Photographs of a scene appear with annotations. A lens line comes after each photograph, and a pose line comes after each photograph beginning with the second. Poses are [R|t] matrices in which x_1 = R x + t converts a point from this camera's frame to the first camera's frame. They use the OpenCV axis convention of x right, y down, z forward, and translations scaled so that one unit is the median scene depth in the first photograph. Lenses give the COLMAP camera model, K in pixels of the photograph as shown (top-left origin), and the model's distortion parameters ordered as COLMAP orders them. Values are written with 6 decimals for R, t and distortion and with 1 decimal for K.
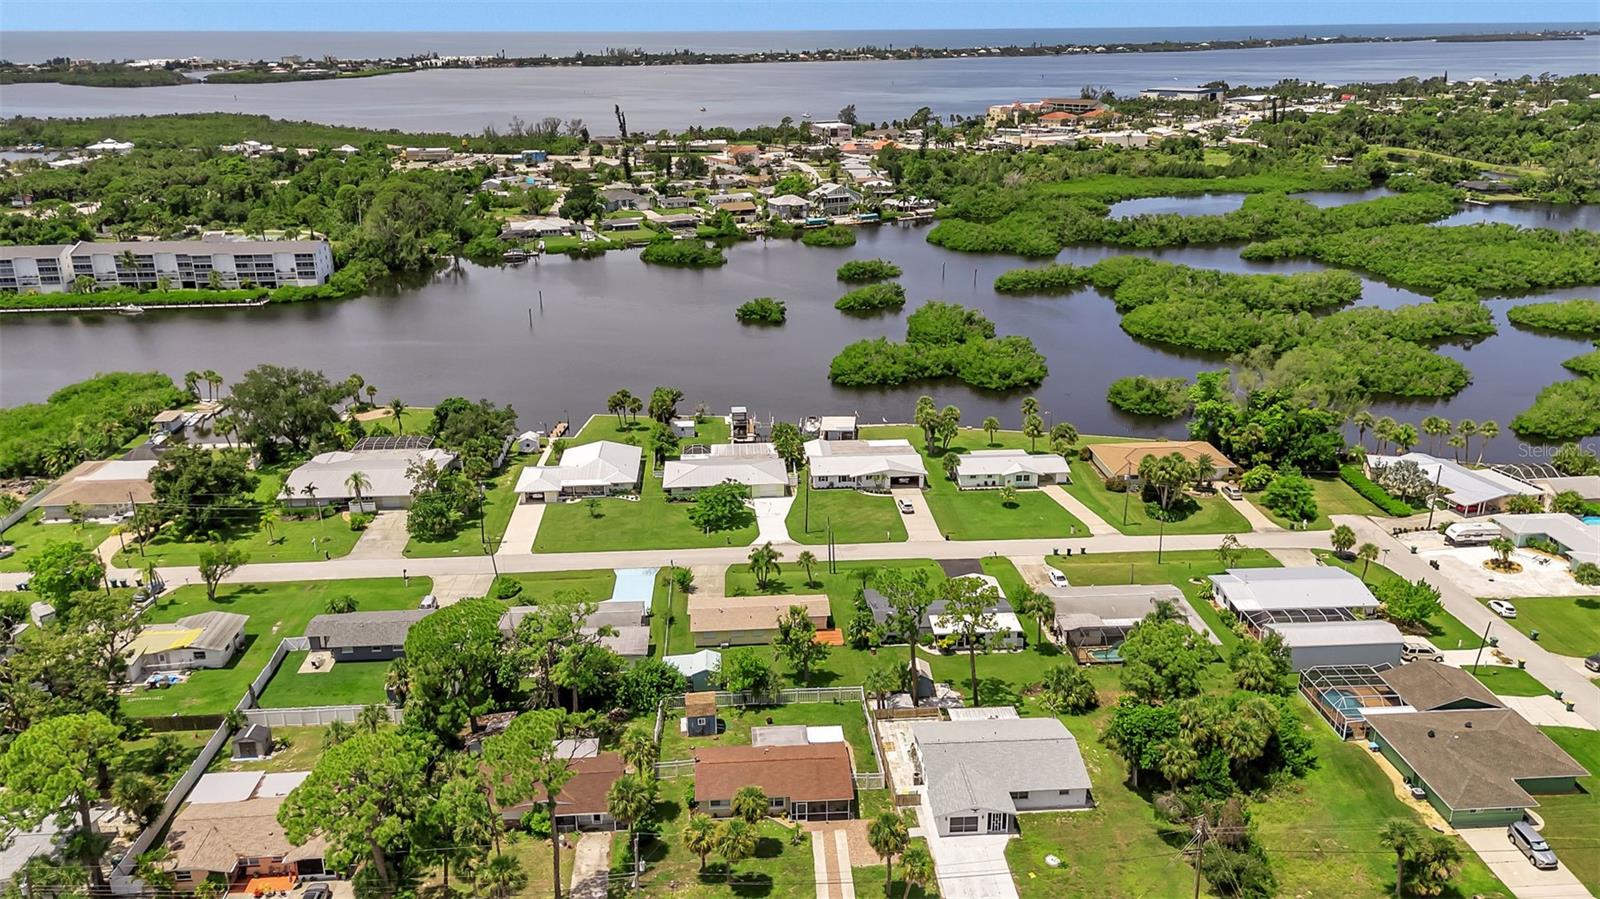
lens RADIAL K [[1203.4, 0, 801.5], [0, 1203.4, 450.8], [0, 0, 1]] dist [0.066355, -0.055816]
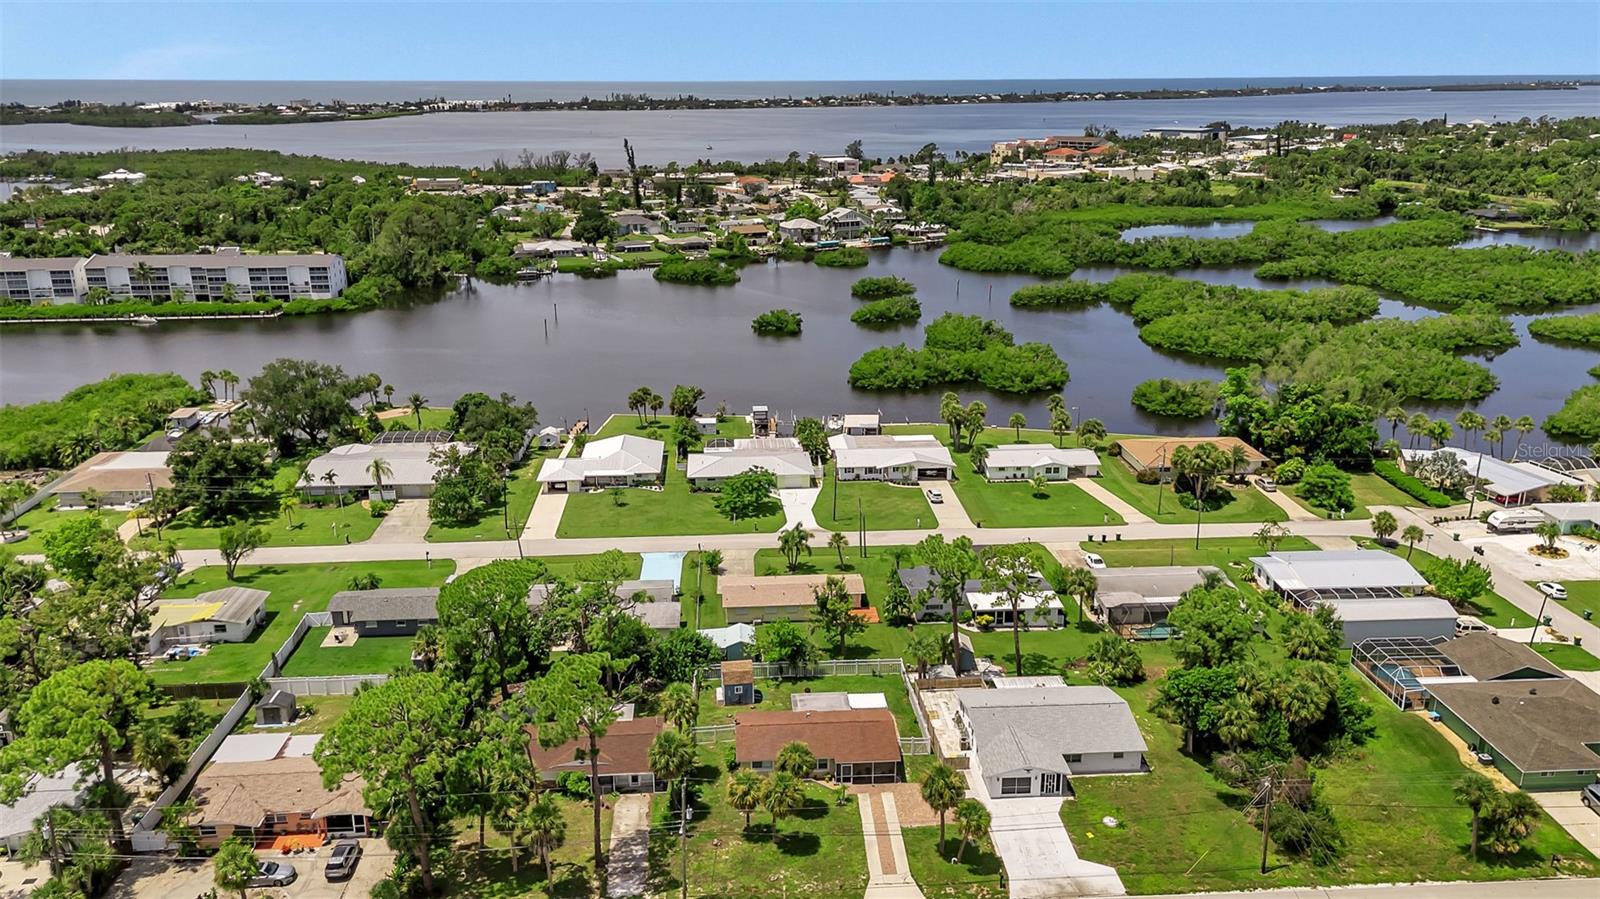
lens RADIAL K [[1203.4, 0, 801.5], [0, 1203.4, 450.8], [0, 0, 1]] dist [0.066355, -0.055816]
pose [[0.999997, 0.002598, -0.000232, -0.018897], [-0.002605, 0.999291, -0.037554, 0.039946], [0.000135, 0.037554, 0.999295, 0.013829]]
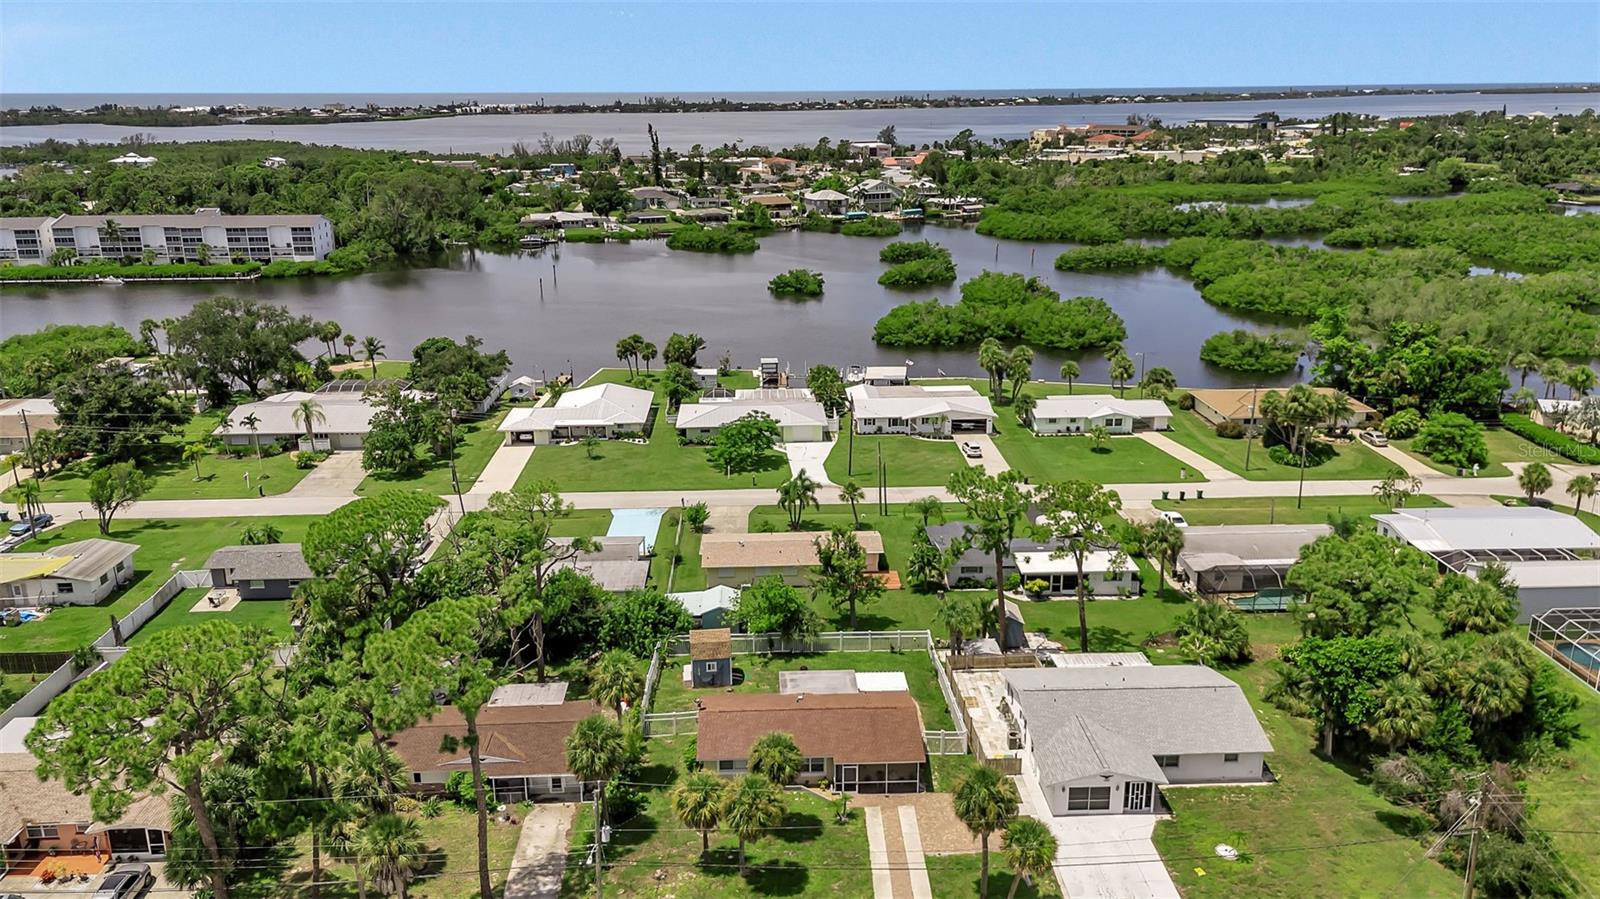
lens RADIAL K [[1205.8, 0, 801.5], [0, 1205.8, 449.3], [0, 0, 1]] dist [0.067584, -0.063200]
pose [[0.999577, 0.006910, -0.028252, -0.004880], [-0.008242, 0.998847, -0.047295, 0.073952], [0.027893, 0.047508, 0.998481, 0.154155]]
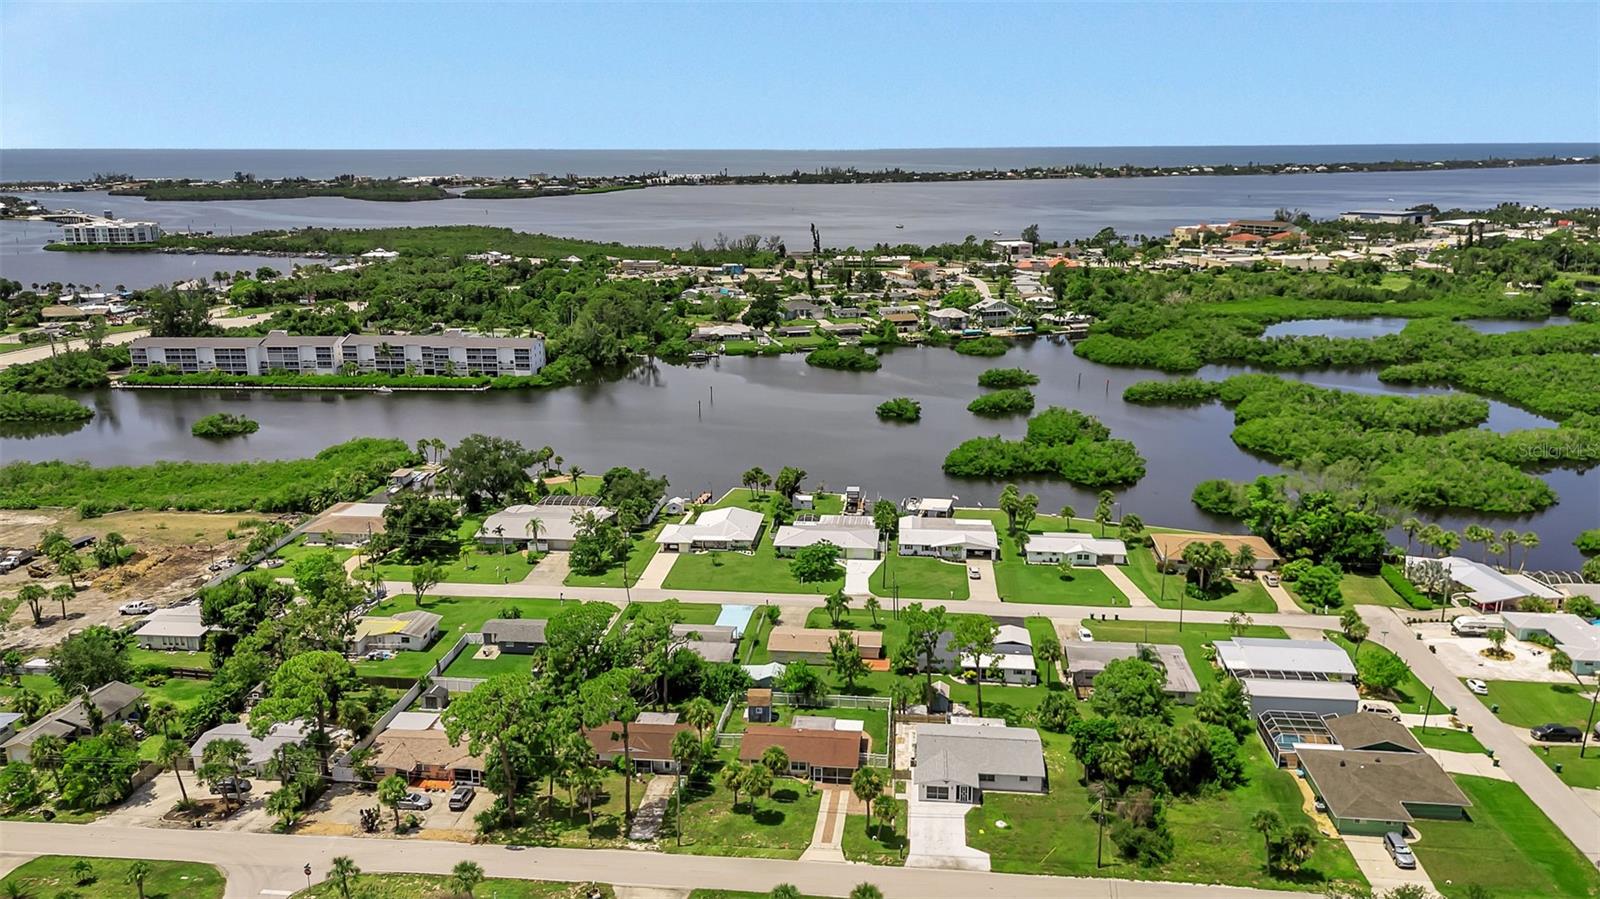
lens RADIAL K [[1205.8, 0, 801.5], [0, 1205.8, 449.3], [0, 0, 1]] dist [0.067584, -0.063200]
pose [[0.985062, 0.044042, -0.166471, 0.096525], [-0.058757, 0.994688, -0.084524, 0.030663], [0.161864, 0.093043, 0.982417, -0.170040]]
